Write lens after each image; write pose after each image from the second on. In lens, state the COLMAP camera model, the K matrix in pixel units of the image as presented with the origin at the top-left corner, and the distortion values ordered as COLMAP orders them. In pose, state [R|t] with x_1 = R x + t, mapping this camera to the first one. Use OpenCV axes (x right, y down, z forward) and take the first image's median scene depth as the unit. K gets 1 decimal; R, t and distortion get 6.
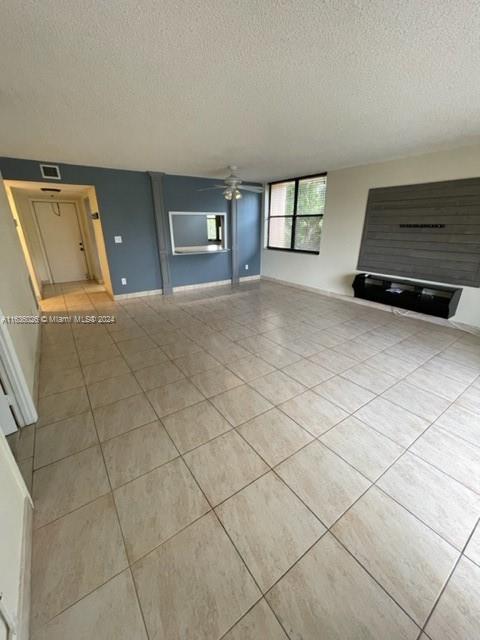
lens RADIAL K [[257.9, 0, 237.1], [0, 257.9, 318.8], [0, 0, 1]] dist [-0.002602, -0.000036]
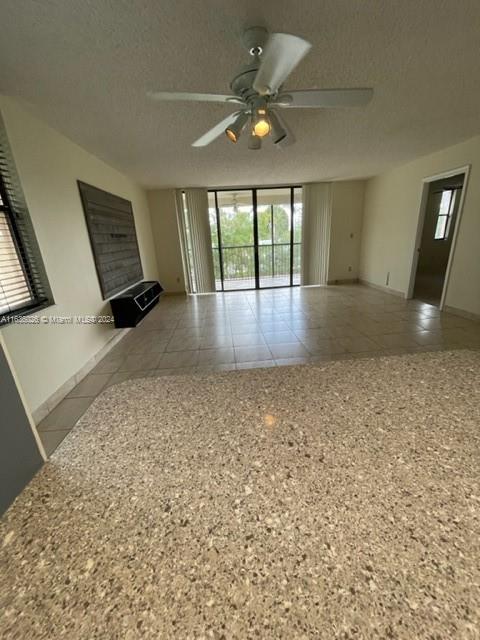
lens RADIAL K [[257.9, 0, 238.3], [0, 257.9, 322.5], [0, 0, 1]] dist [-0.002602, -0.000036]
pose [[-0.858330, -0.111254, 0.500891, -0.213996], [0.234415, 0.783348, 0.575687, -0.526078], [-0.456420, 0.611546, -0.646292, 1.528619]]
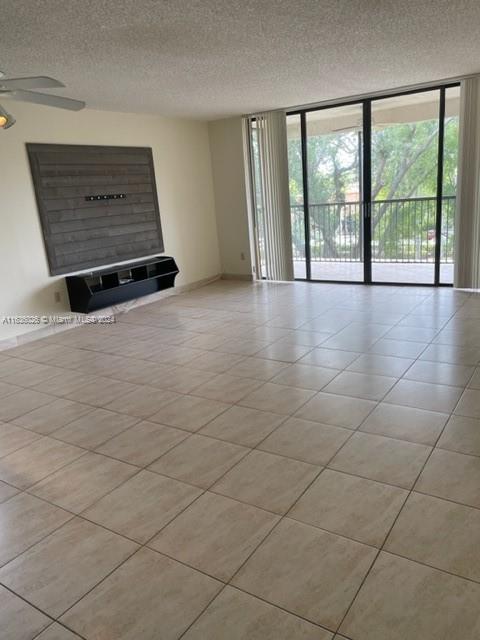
lens RADIAL K [[485.1, 0, 243.1], [0, 485.1, 322.0], [0, 0, 1]] dist [0.045863, -0.037056]
pose [[-0.366888, -0.214417, 0.905217, -0.828854], [0.399184, 0.842646, 0.361387, -0.382870], [-0.840265, 0.493937, -0.223565, 1.088514]]
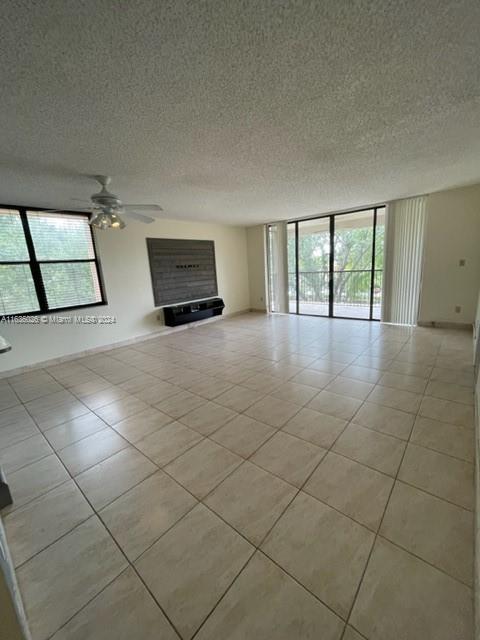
lens RADIAL K [[257.9, 0, 241.4], [0, 257.9, 321.0], [0, 0, 1]] dist [-0.002602, -0.000036]
pose [[-0.245338, -0.185897, 0.951447, -0.799360], [0.398000, 0.875603, 0.273706, -0.341761], [-0.883971, 0.445827, -0.140832, 1.000179]]
